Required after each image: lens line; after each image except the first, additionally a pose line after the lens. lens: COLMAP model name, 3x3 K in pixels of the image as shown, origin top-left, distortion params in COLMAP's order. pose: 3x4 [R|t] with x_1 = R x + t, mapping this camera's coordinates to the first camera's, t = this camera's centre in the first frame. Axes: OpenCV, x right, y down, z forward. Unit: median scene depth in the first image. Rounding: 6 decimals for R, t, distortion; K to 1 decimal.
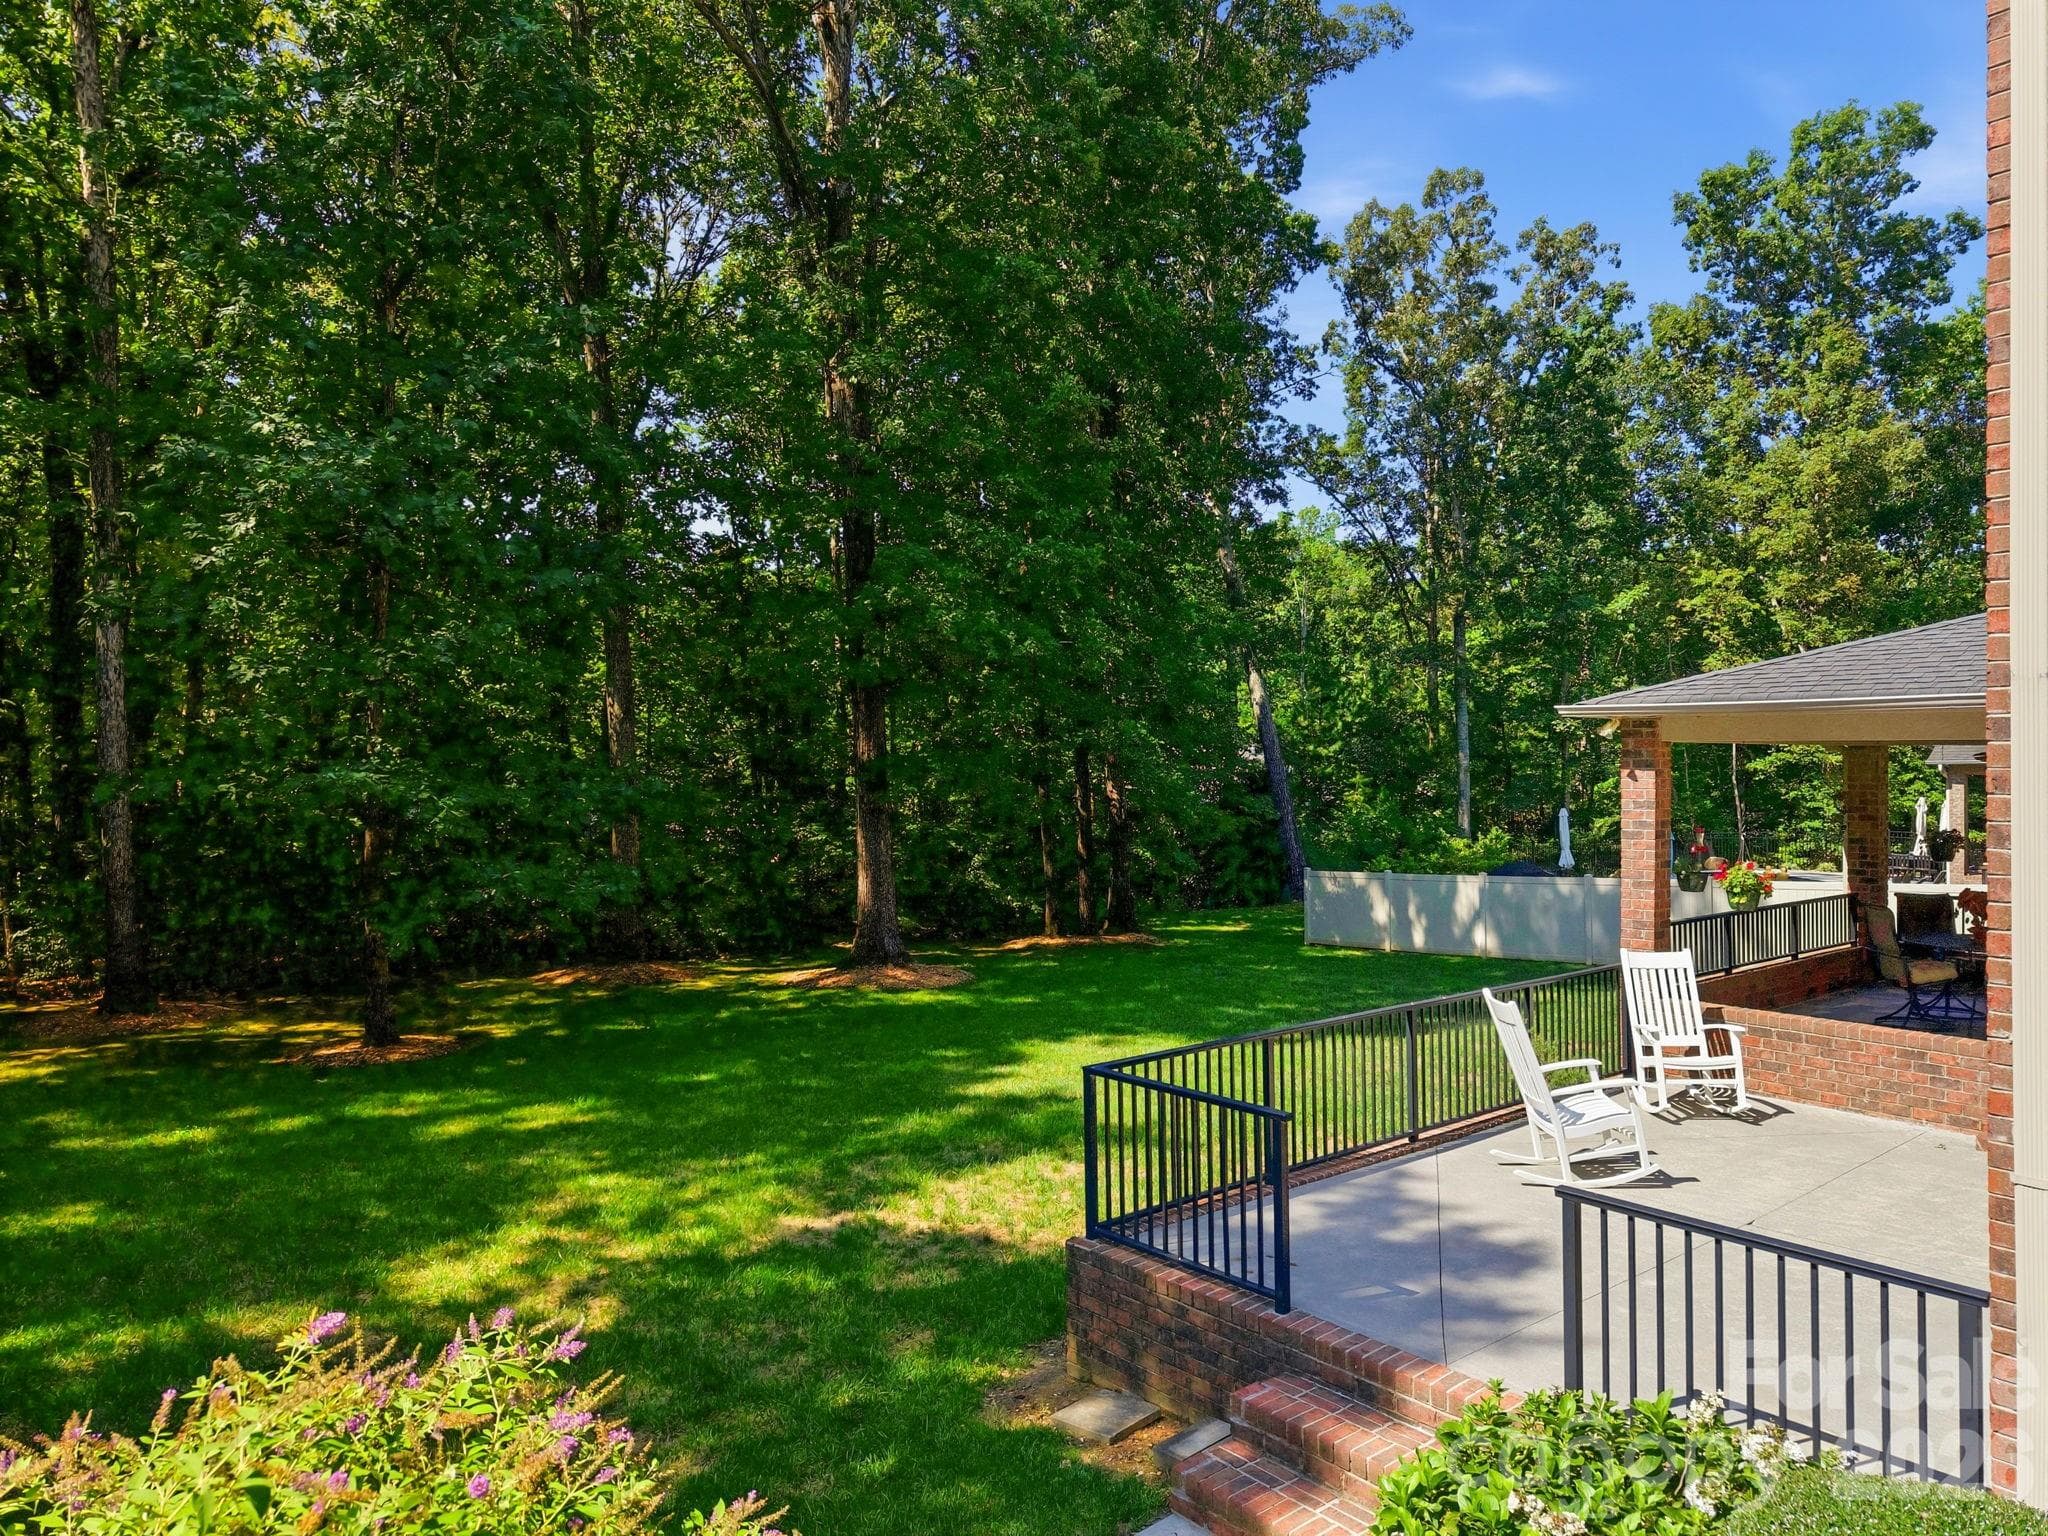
lens RADIAL K [[1356.7, 0, 1018.0], [0, 1356.7, 764.7], [0, 0, 1]] dist [0.031956, -0.039657]
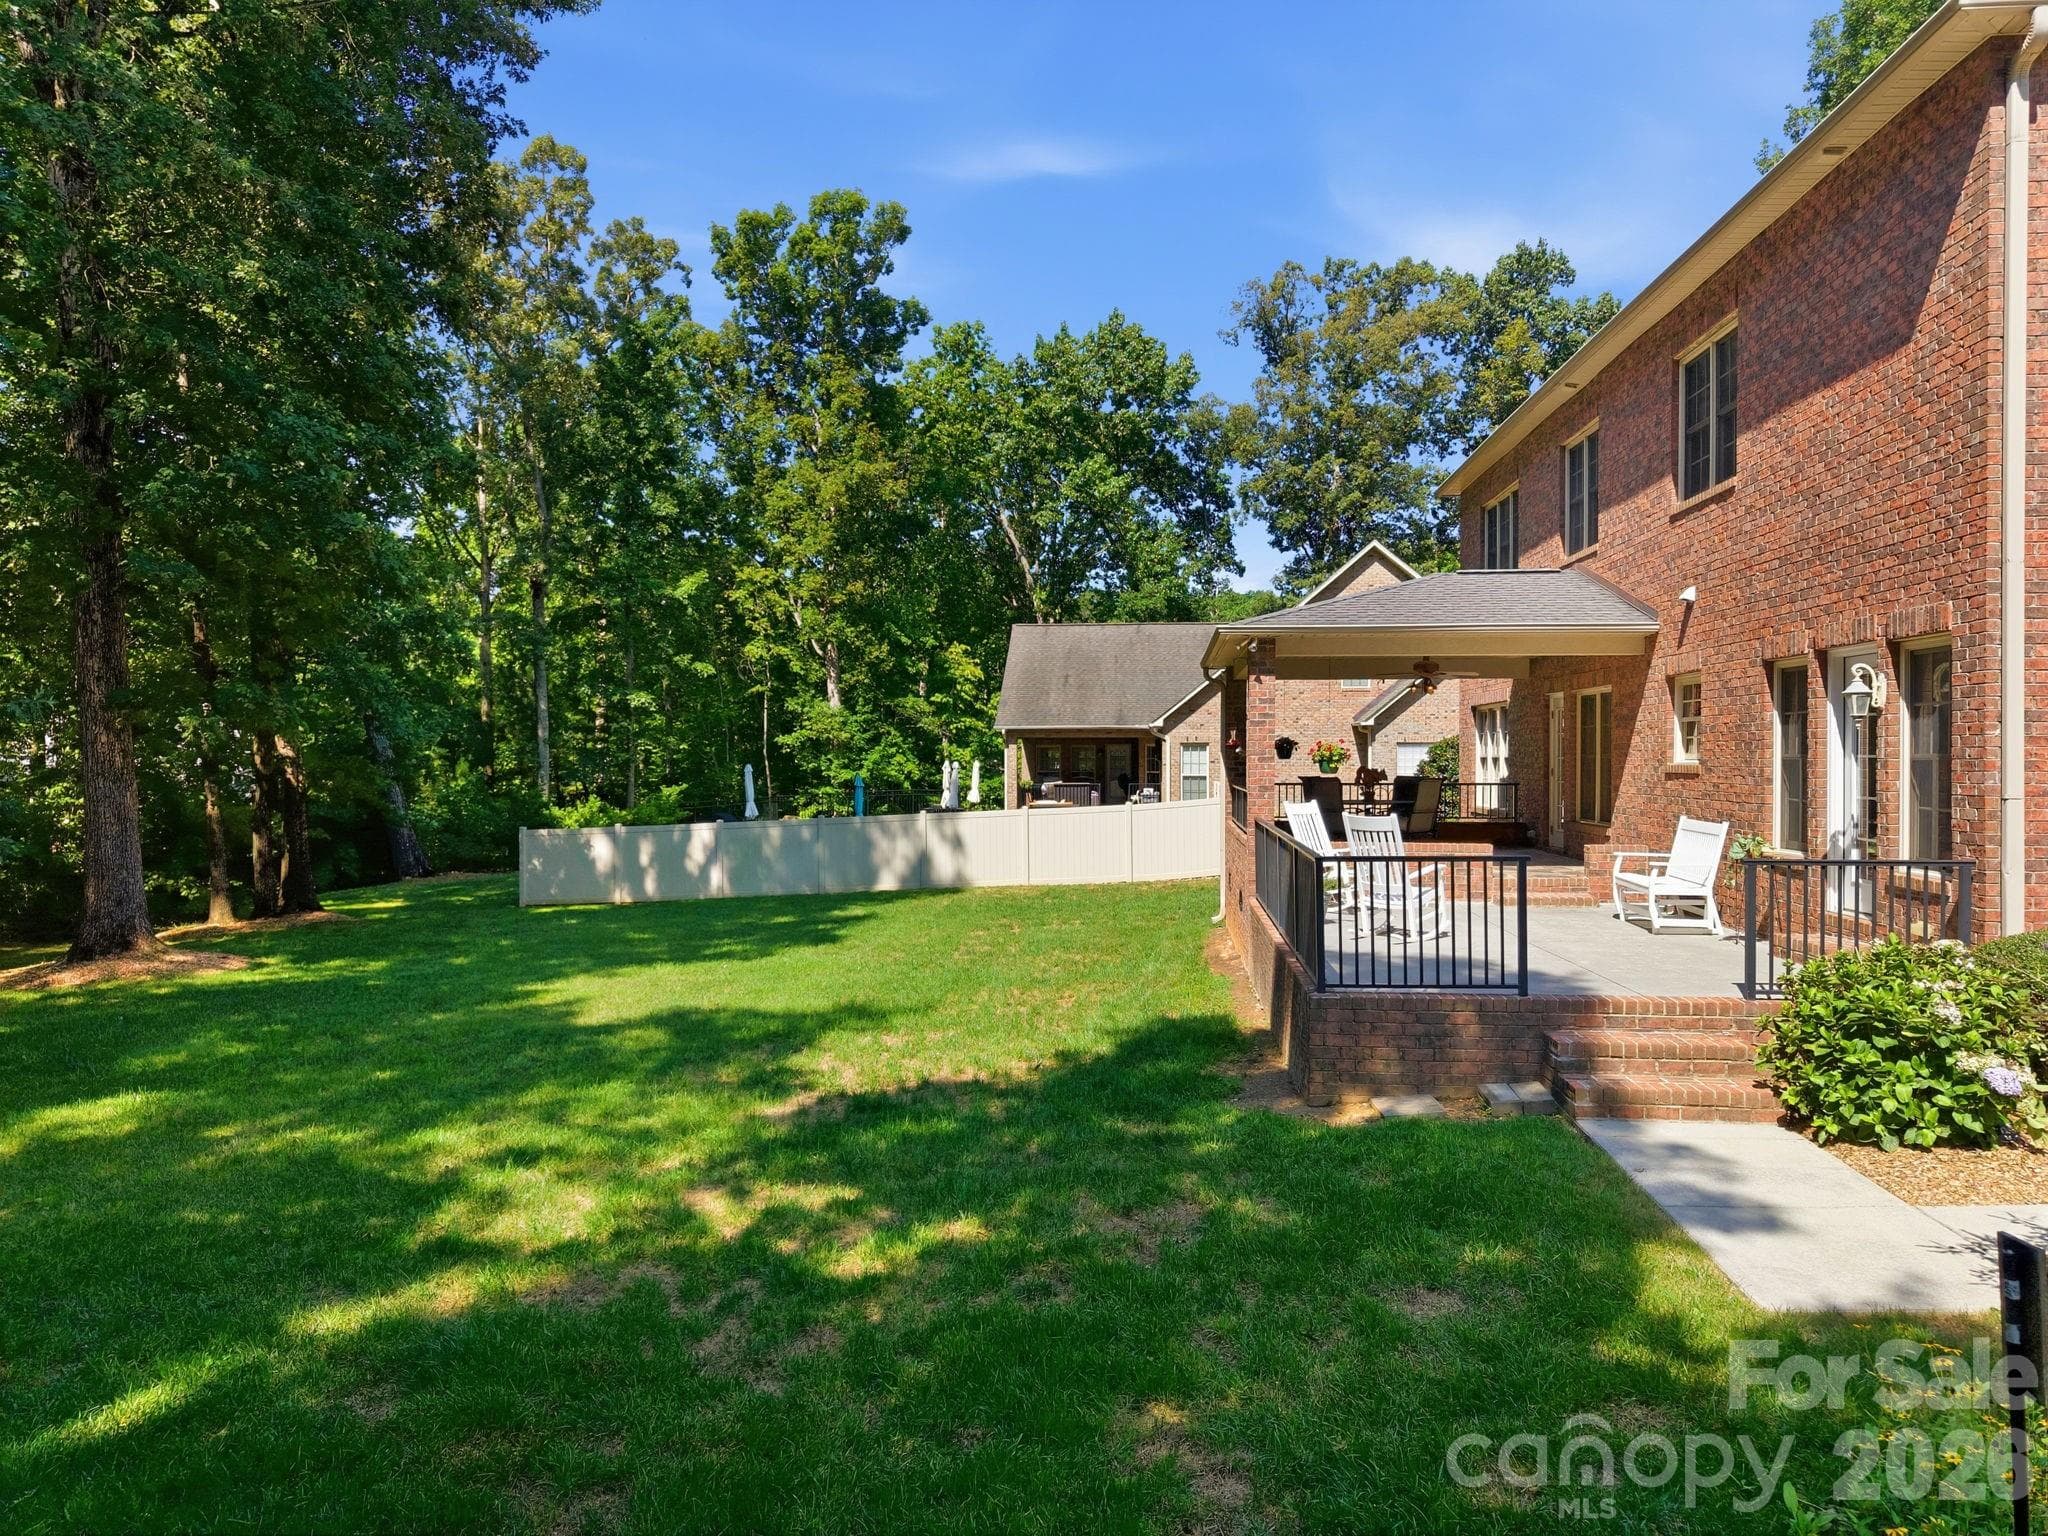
lens RADIAL K [[1356.7, 0, 1018.0], [0, 1356.7, 764.7], [0, 0, 1]] dist [0.031956, -0.039657]
pose [[0.720592, -0.002156, 0.693356, -0.117825], [-0.002026, 0.999984, 0.005216, 0.015352], [-0.693356, -0.005163, 0.720577, 0.033605]]
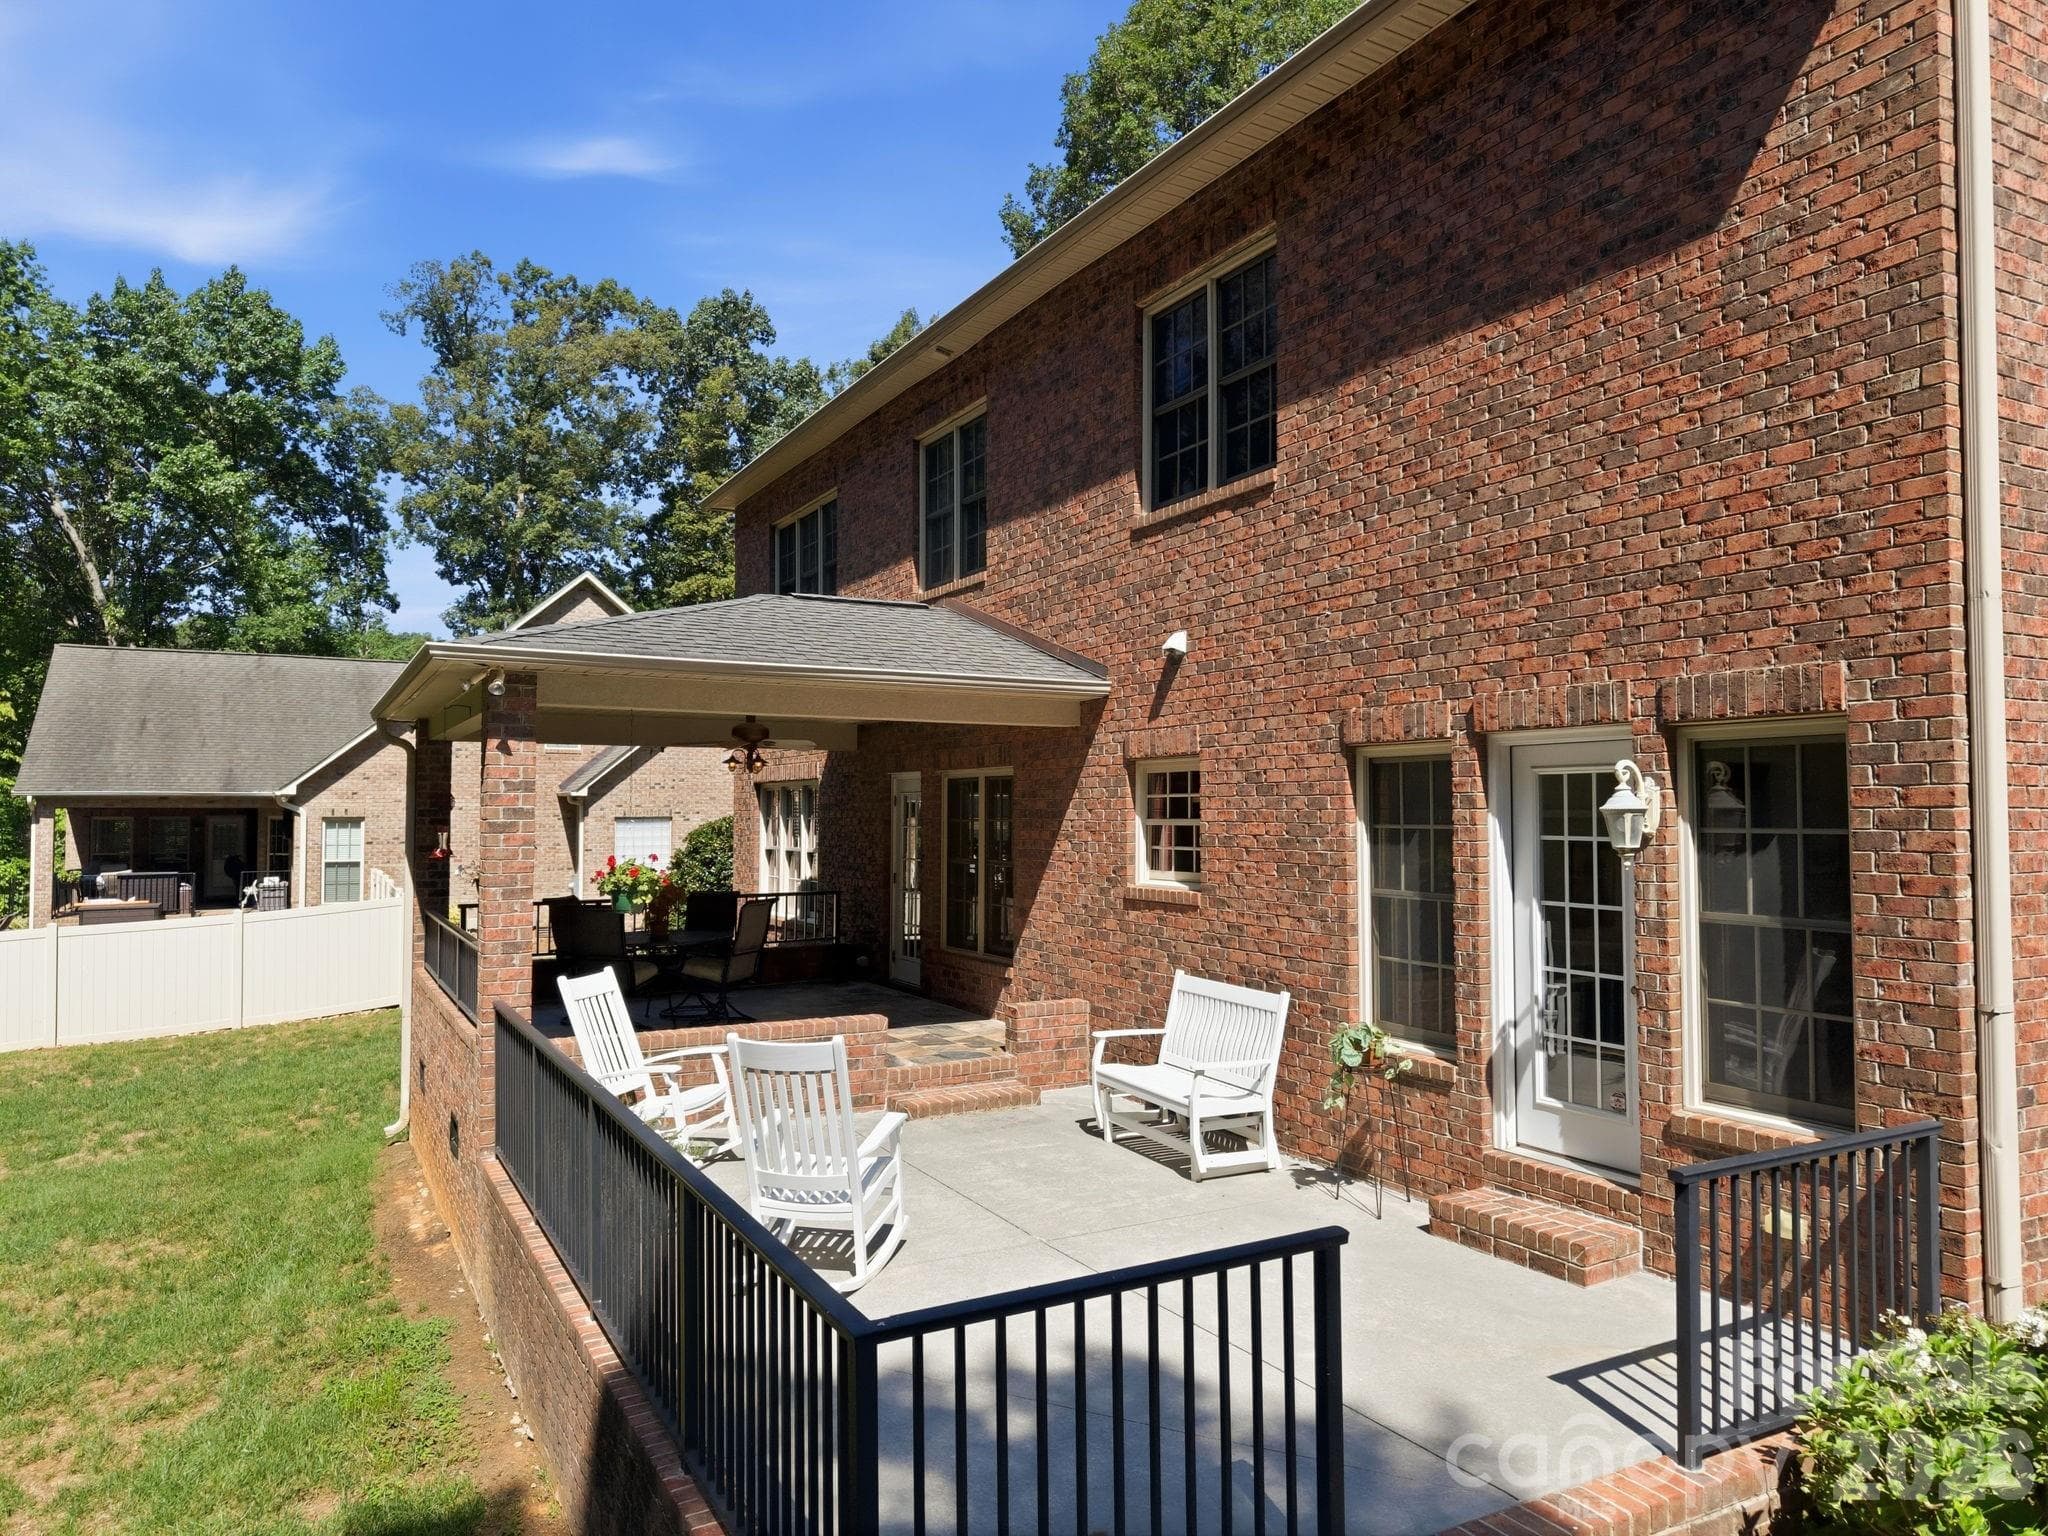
lens RADIAL K [[1356.7, 0, 1018.0], [0, 1356.7, 764.7], [0, 0, 1]] dist [0.031956, -0.039657]
pose [[0.206941, 0.035974, 0.977692, -0.039162], [0.000983, 0.999316, -0.036978, 0.008053], [-0.978353, 0.008613, 0.206764, 0.101472]]
